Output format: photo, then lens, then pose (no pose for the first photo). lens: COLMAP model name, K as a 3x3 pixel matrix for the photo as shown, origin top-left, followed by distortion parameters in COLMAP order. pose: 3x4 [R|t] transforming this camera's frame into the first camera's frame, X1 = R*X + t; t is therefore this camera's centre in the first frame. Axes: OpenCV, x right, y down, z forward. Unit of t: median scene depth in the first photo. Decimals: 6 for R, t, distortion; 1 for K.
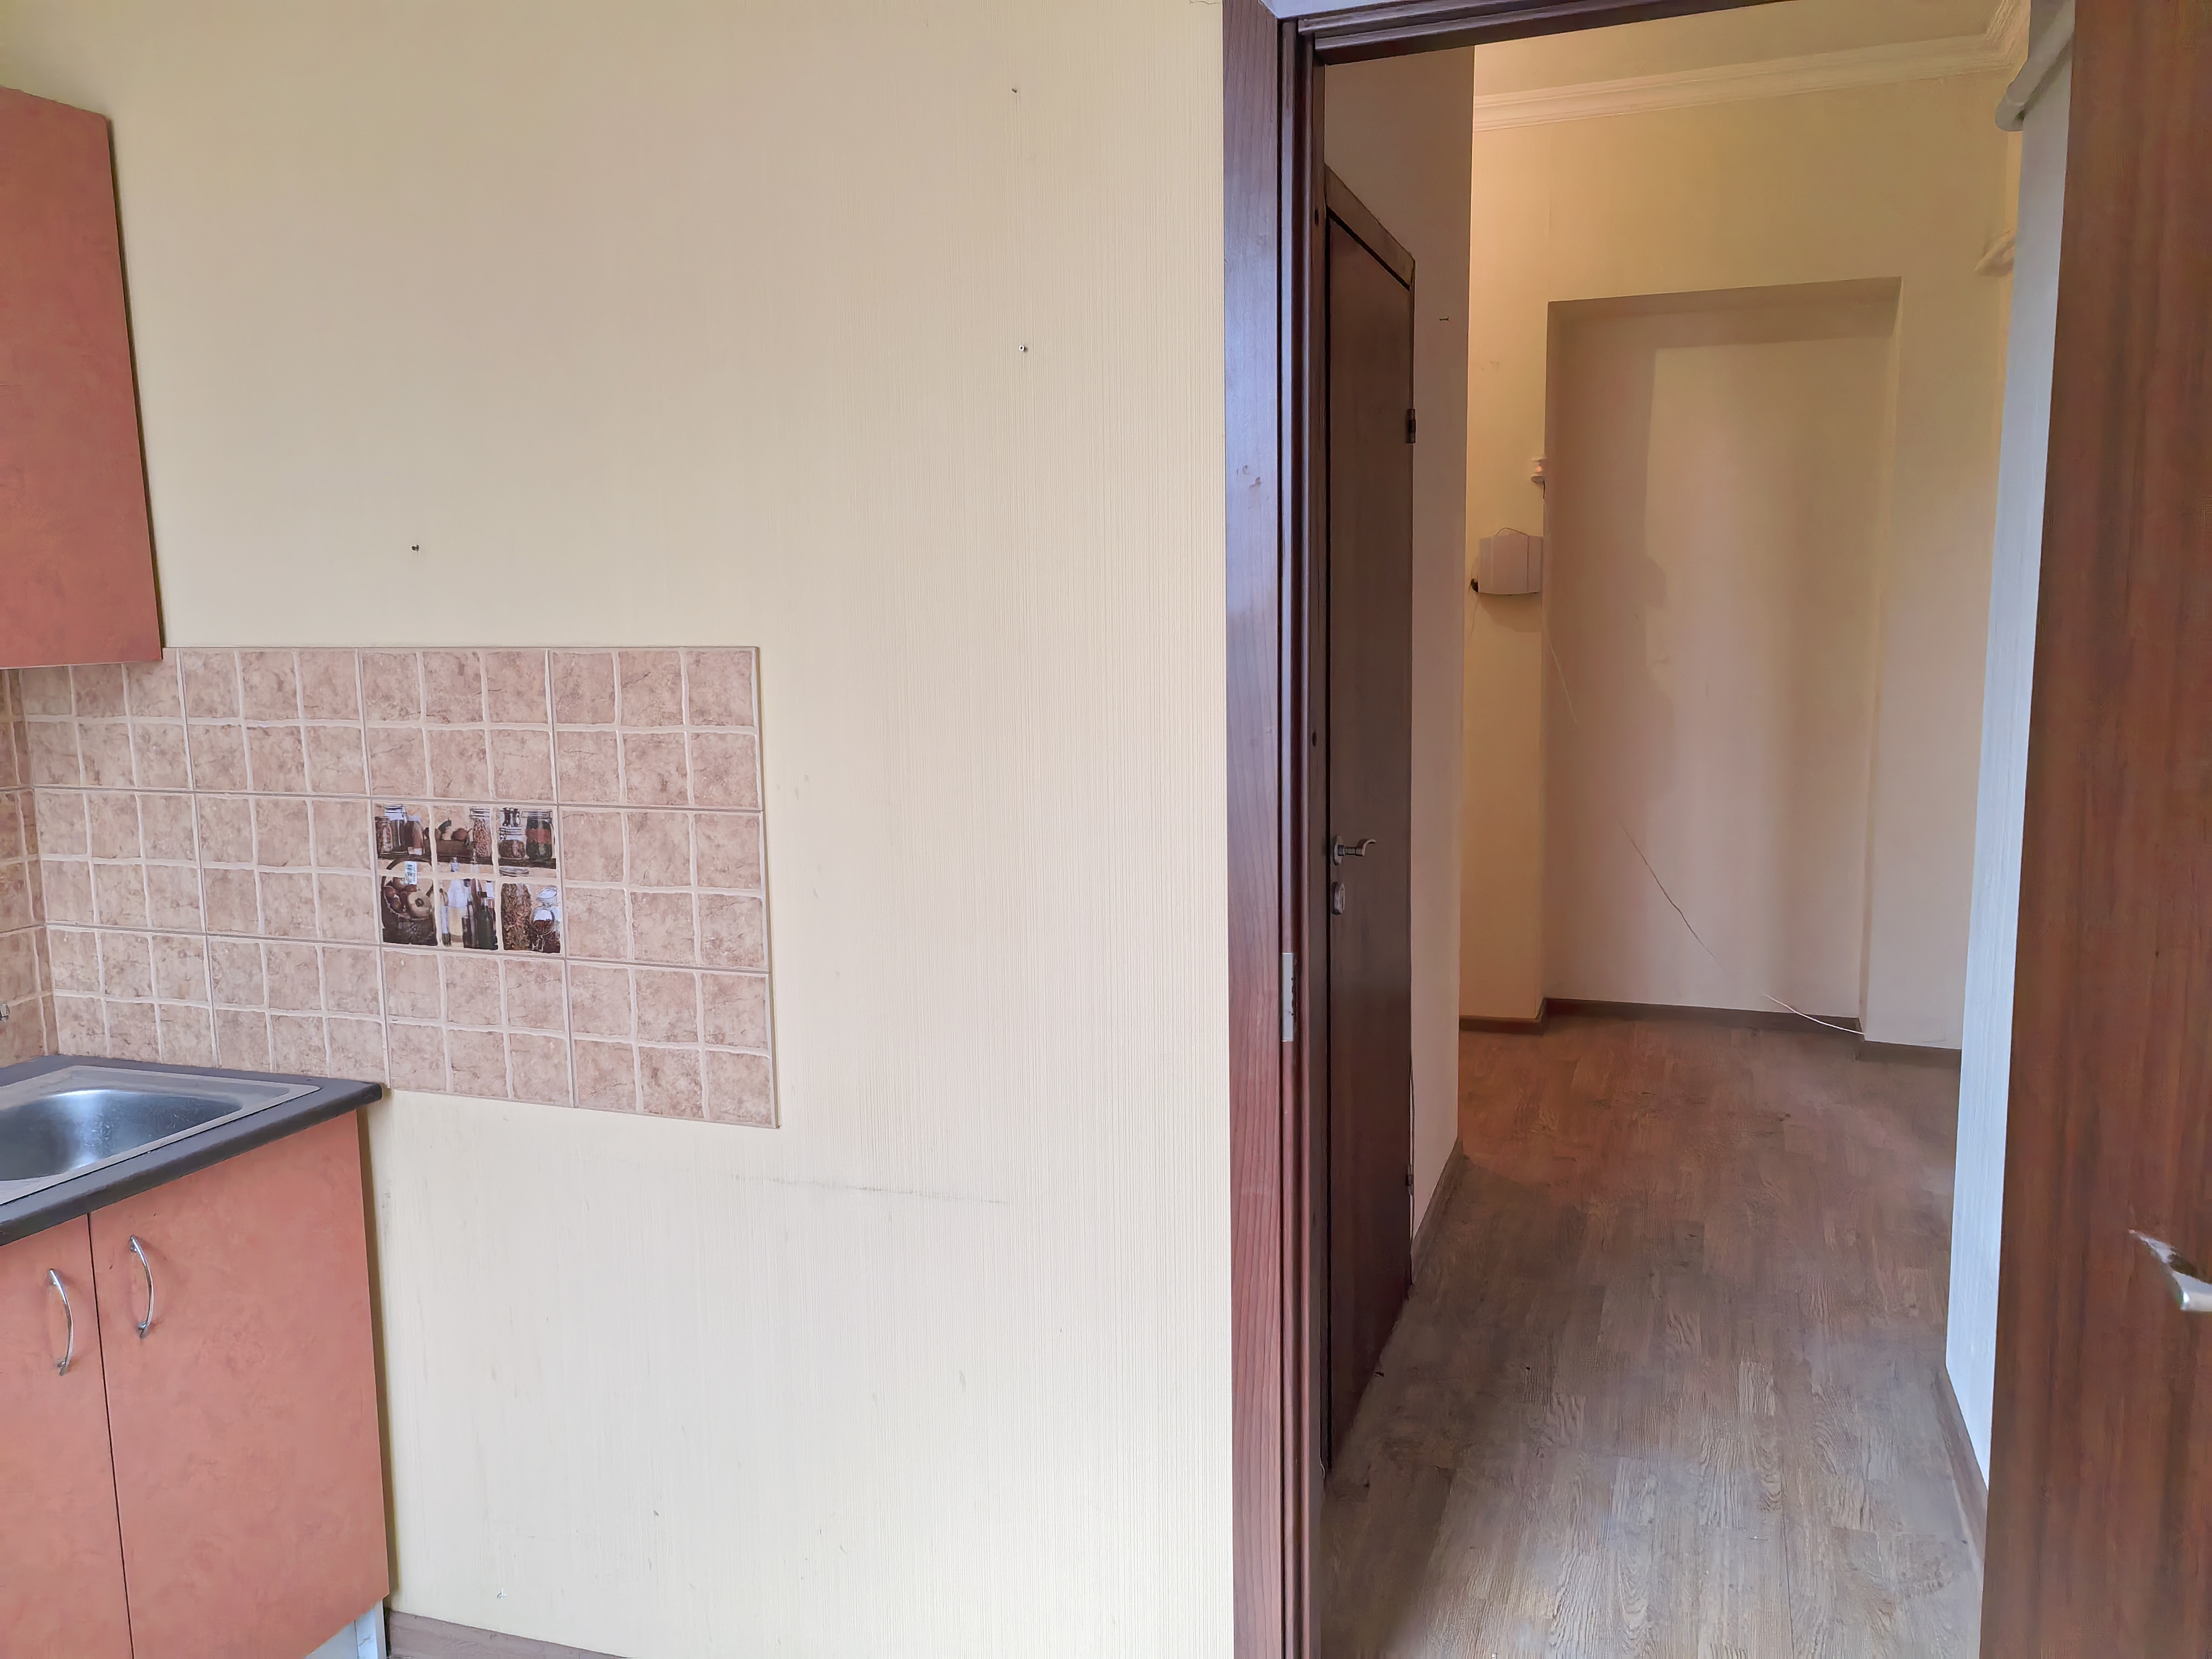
lens RADIAL K [[1644.4, 0, 1106.0], [0, 1644.4, 829.5], [0, 0, 1]] dist [0.000476, 0.003636]
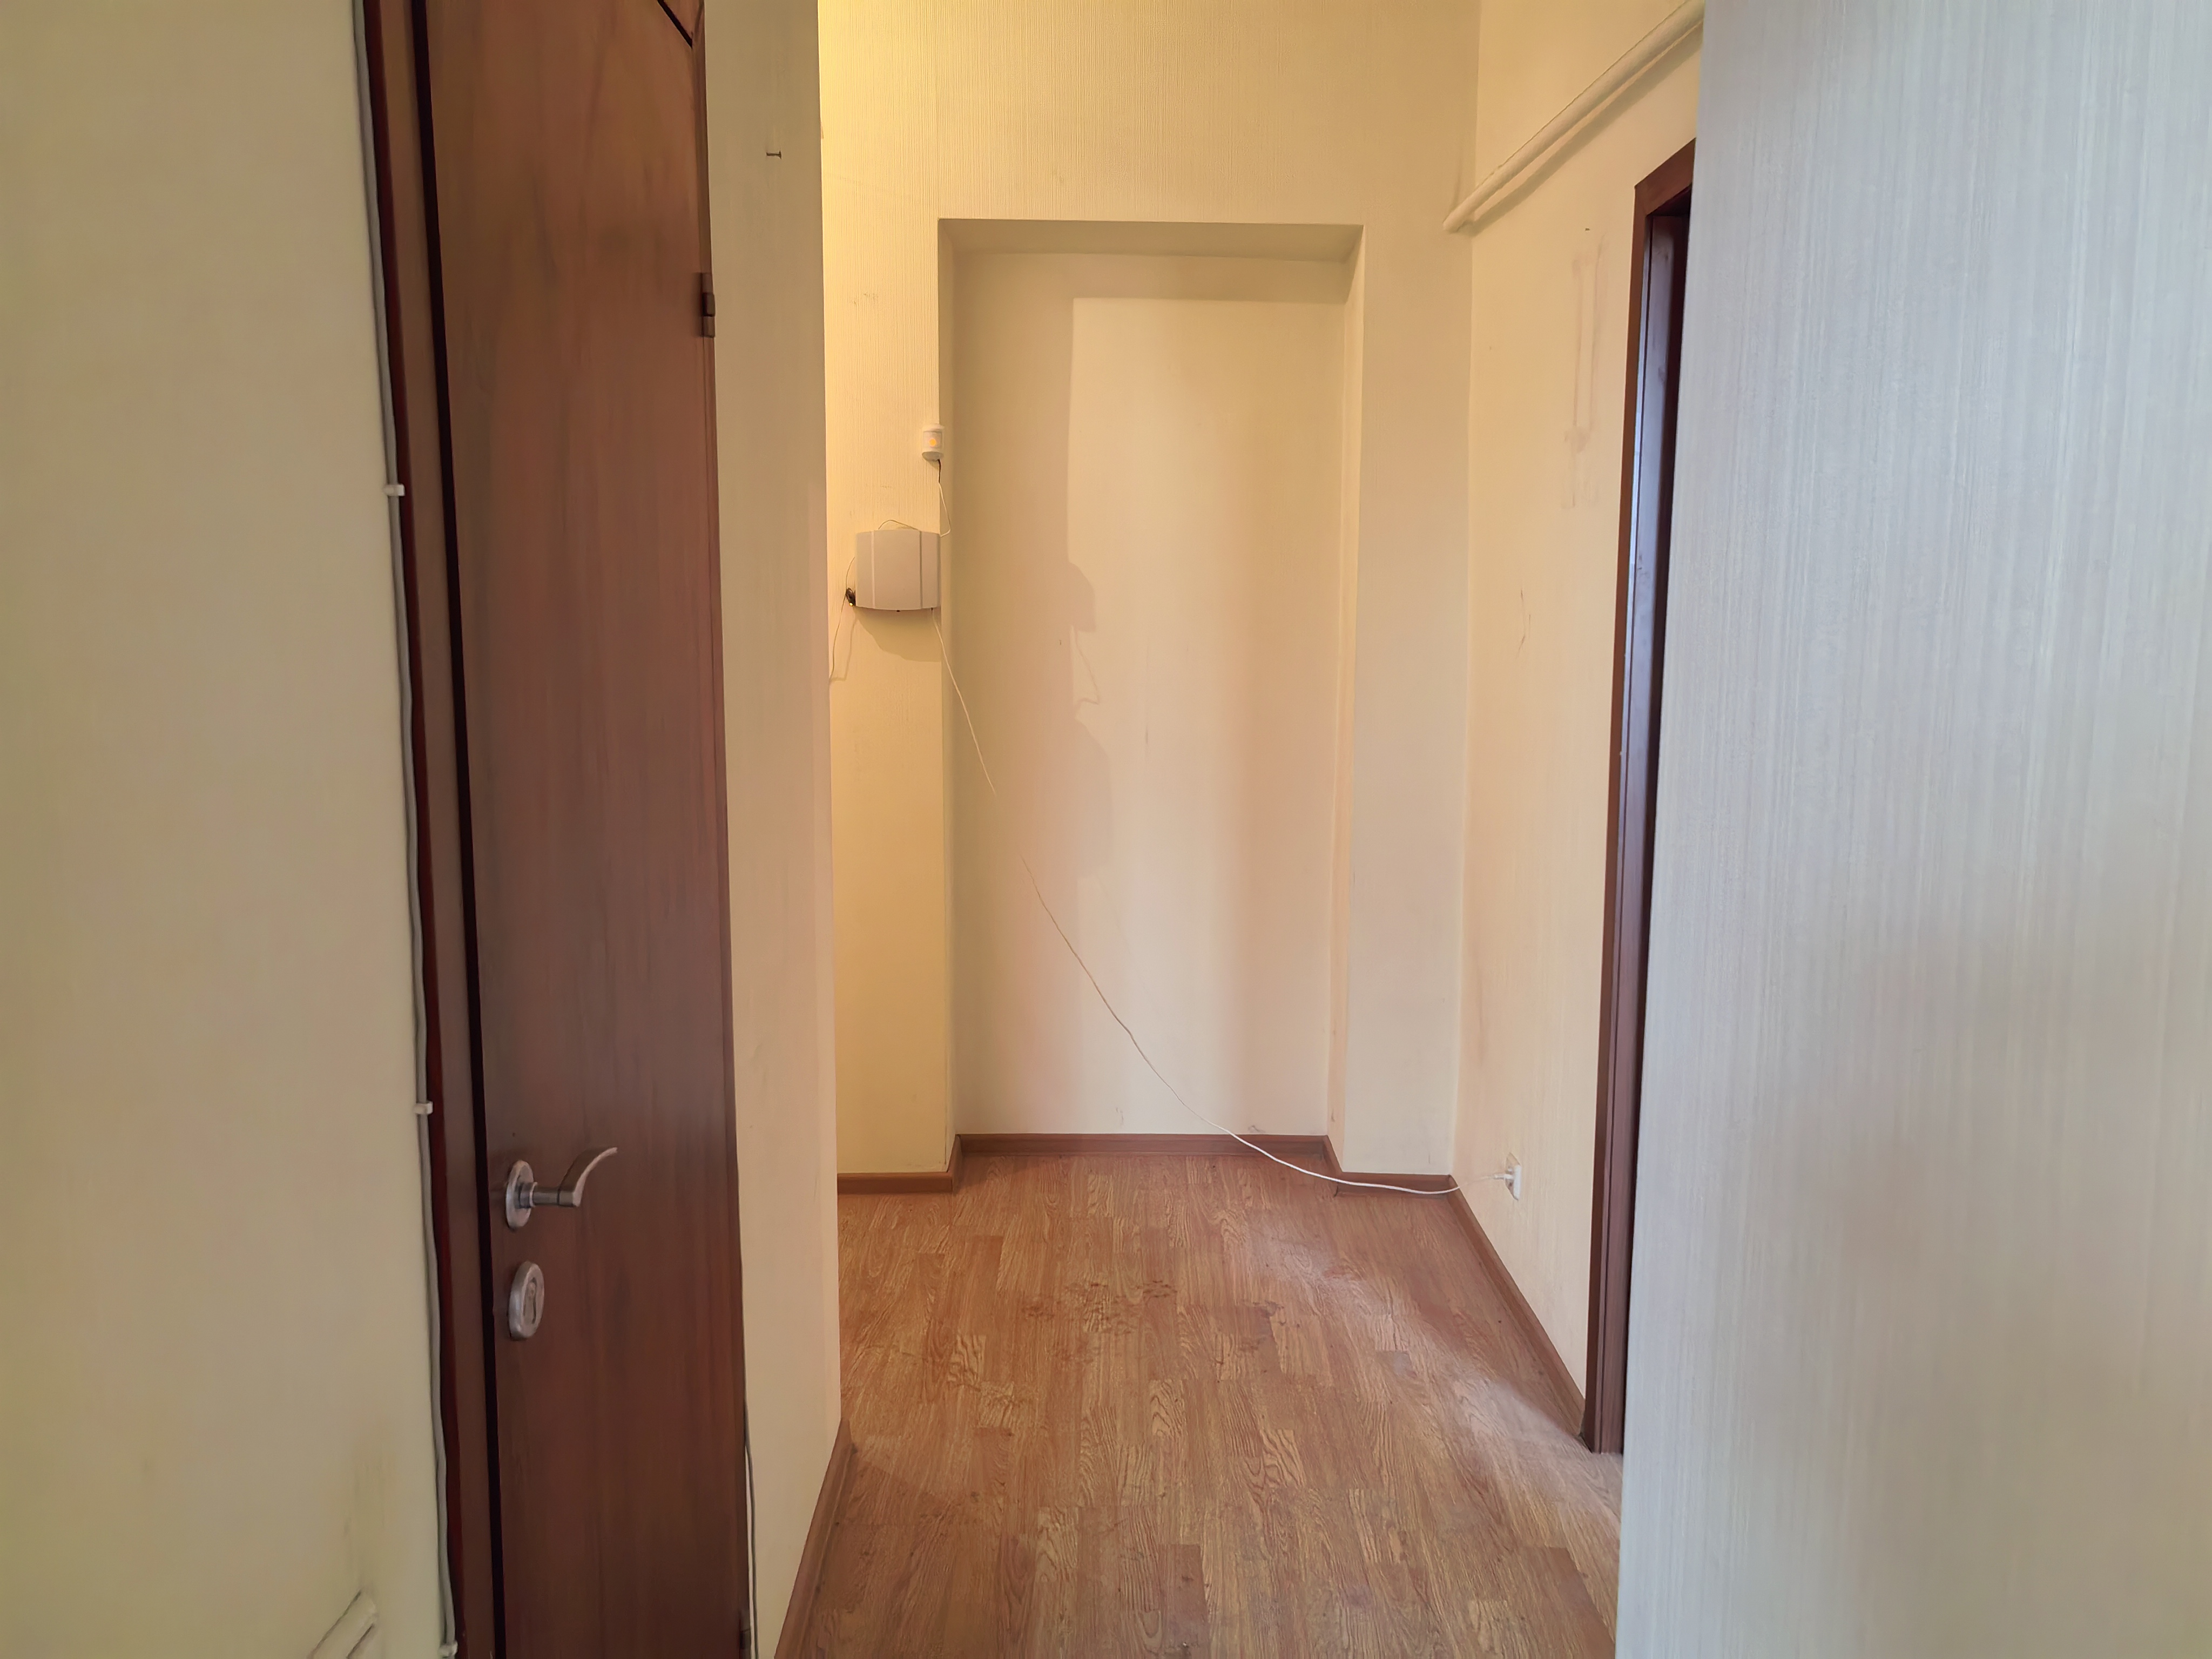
lens RADIAL K [[1644.4, 0, 1106.0], [0, 1644.4, 829.5], [0, 0, 1]] dist [0.000476, 0.003636]
pose [[0.935993, -0.024562, 0.351162, 0.076888], [0.026221, 0.999656, 0.000029, -0.045520], [-0.351041, 0.009181, 0.936315, 0.299409]]
